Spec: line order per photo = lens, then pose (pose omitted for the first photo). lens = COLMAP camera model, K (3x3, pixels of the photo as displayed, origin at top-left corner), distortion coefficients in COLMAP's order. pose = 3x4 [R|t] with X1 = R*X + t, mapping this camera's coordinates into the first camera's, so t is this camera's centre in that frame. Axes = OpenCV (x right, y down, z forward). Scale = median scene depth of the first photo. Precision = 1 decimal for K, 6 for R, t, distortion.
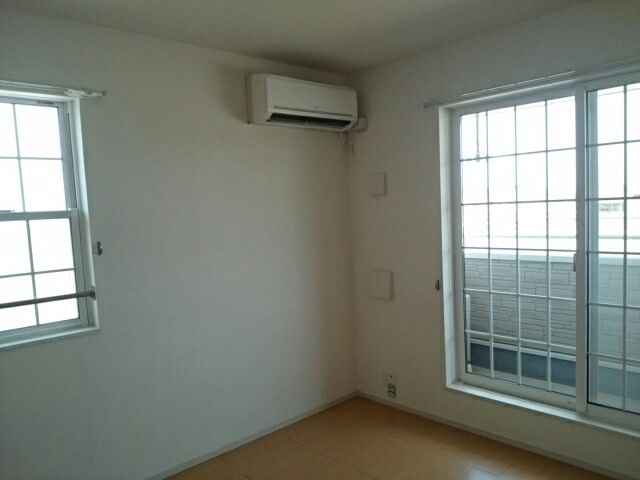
lens RADIAL K [[503.7, 0, 318.9], [0, 503.7, 252.7], [0, 0, 1]] dist [0.010721, -0.033502]
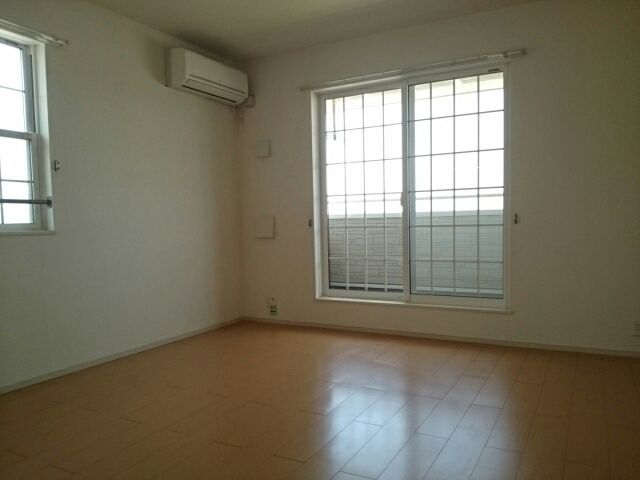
lens RADIAL K [[503.7, 0, 318.9], [0, 503.7, 252.7], [0, 0, 1]] dist [0.010721, -0.033502]
pose [[0.950695, 0.007833, 0.310029, -0.161173], [0.004640, 0.999210, -0.039474, 0.202354], [-0.310093, 0.038966, 0.949907, -0.287775]]
